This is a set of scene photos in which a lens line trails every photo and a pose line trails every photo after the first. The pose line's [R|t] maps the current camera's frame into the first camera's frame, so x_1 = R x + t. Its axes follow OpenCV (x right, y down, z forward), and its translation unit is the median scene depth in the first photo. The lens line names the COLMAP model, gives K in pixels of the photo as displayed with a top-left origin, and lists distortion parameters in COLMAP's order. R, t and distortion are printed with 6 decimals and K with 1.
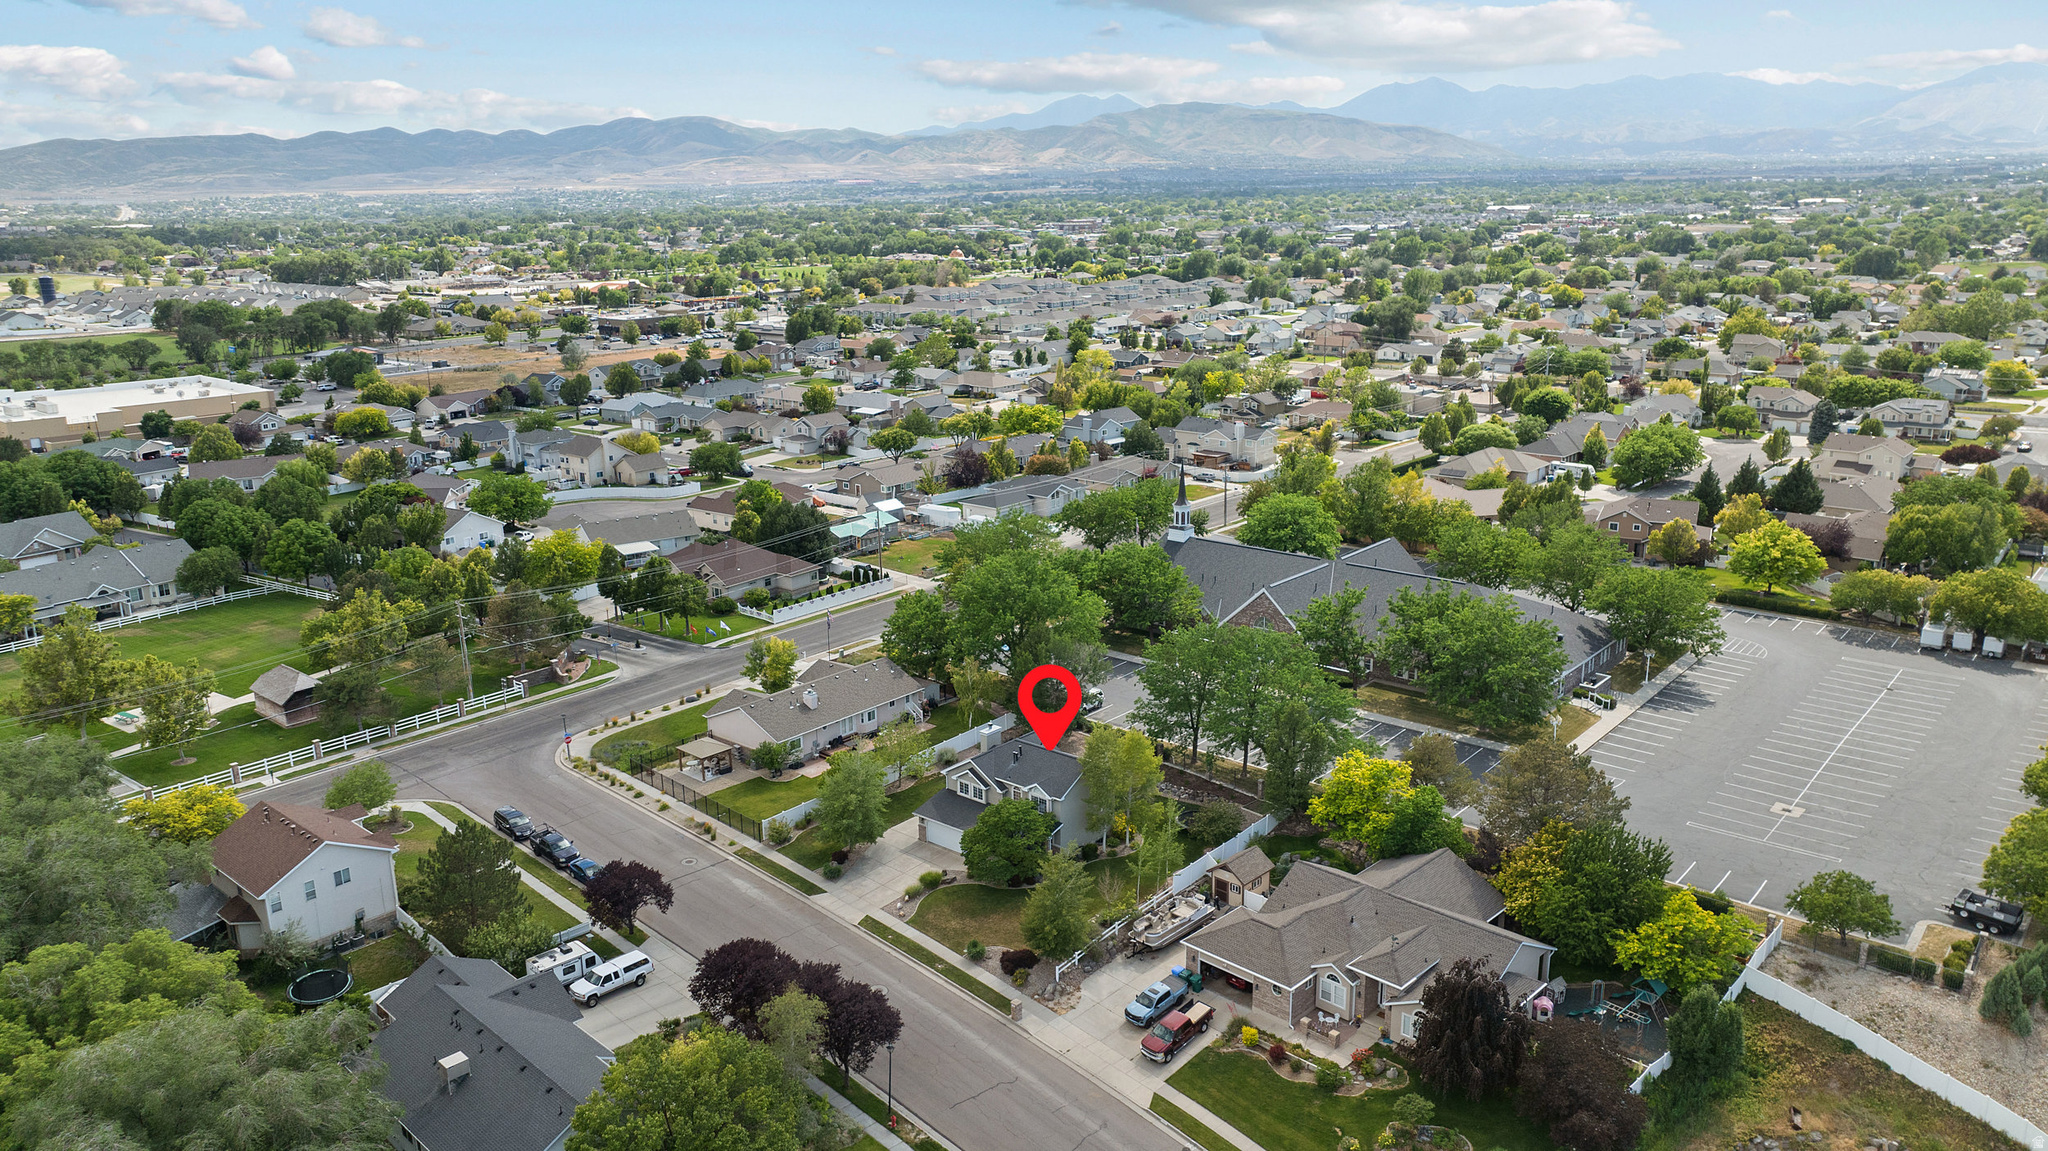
lens RADIAL K [[1453.2, 0, 1002.2], [0, 1453.2, 573.5], [0, 0, 1]] dist [-0.028239, 0.002030]
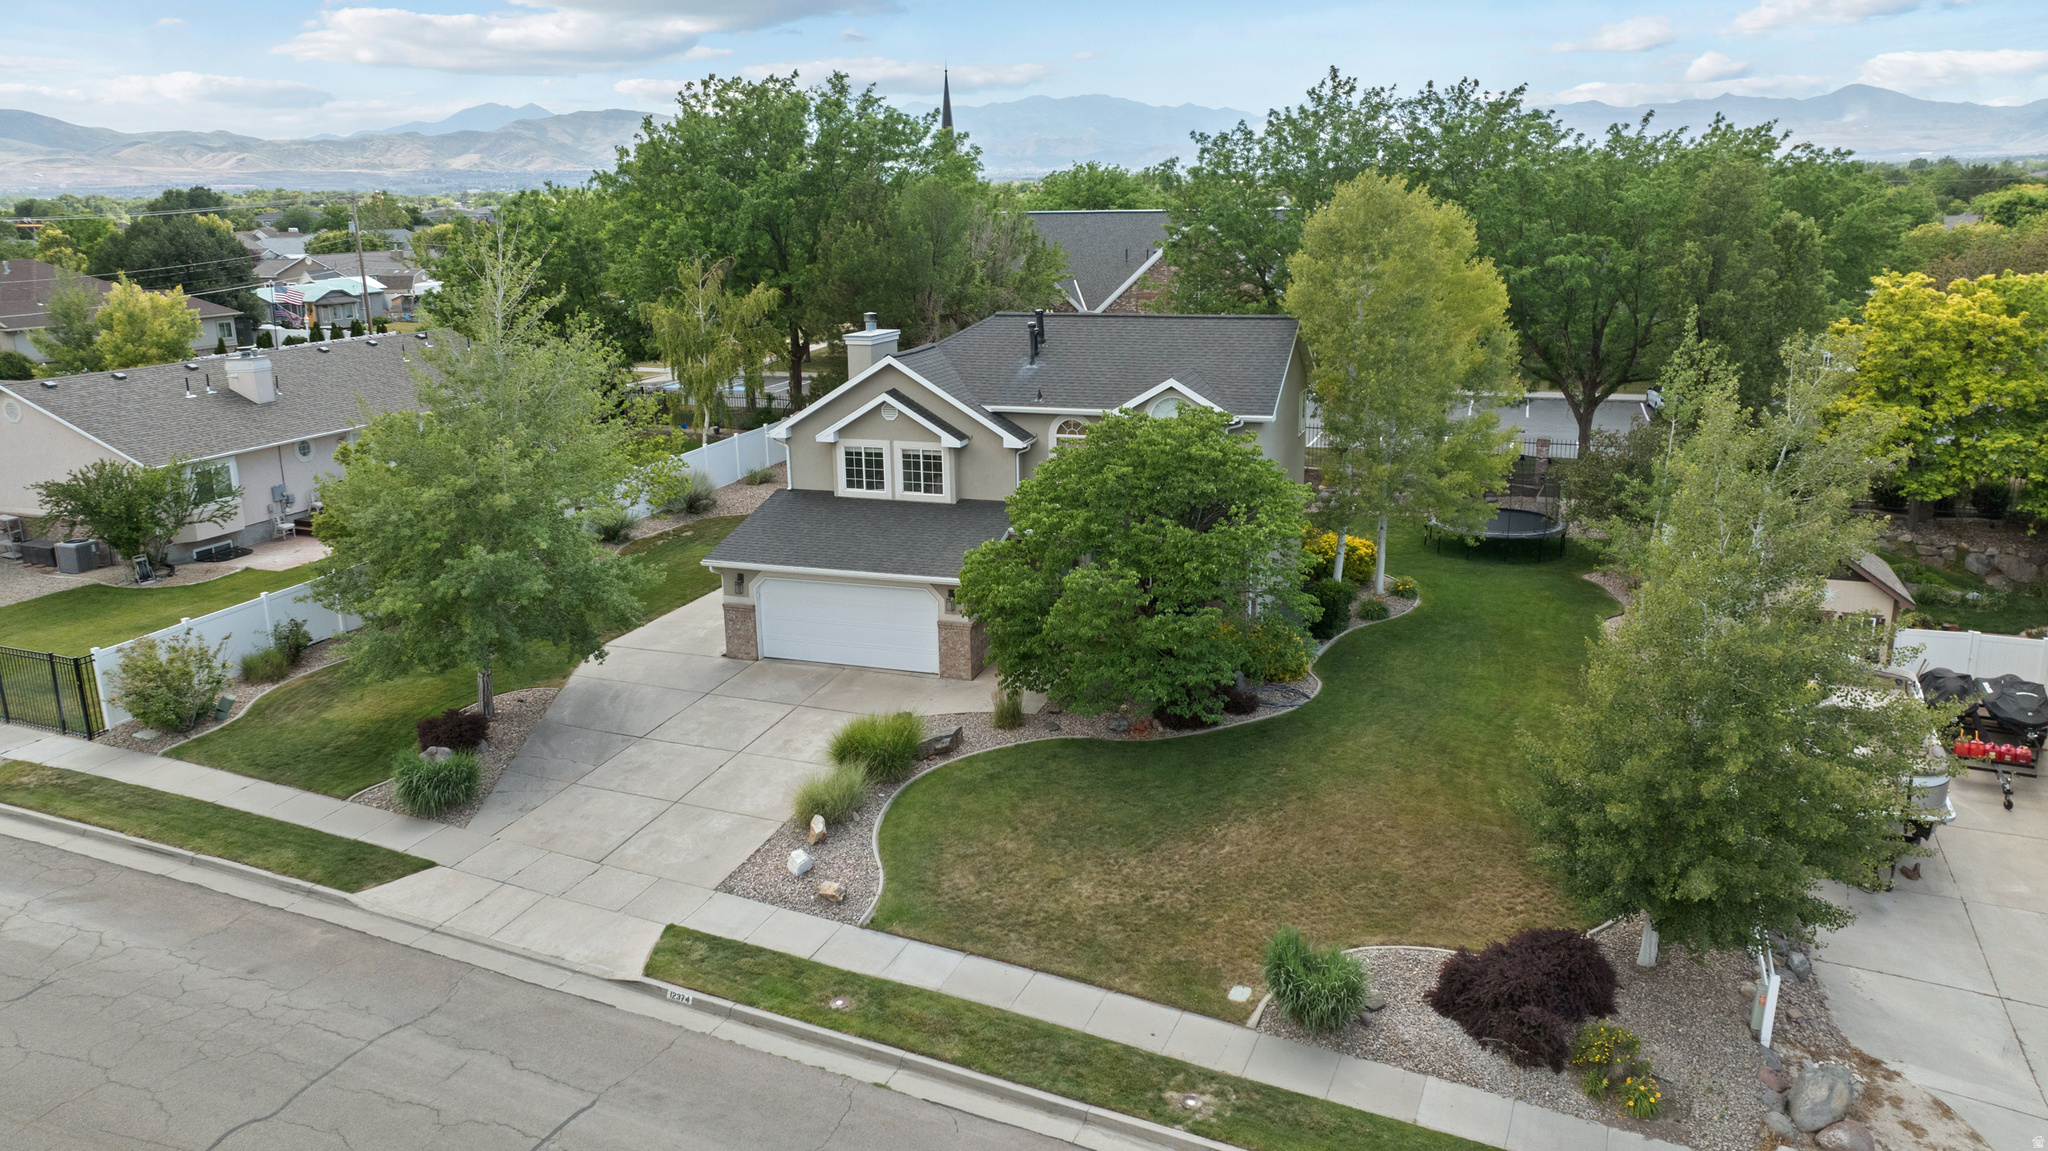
lens RADIAL K [[1459.7, 0, 1029.3], [0, 1459.7, 571.1], [0, 0, 1]] dist [-0.034373, 0.027804]
pose [[0.923563, -0.088604, 0.373070, -0.096459], [0.093693, 0.995591, 0.004509, 0.151960], [-0.371824, 0.030790, 0.927792, 0.632889]]
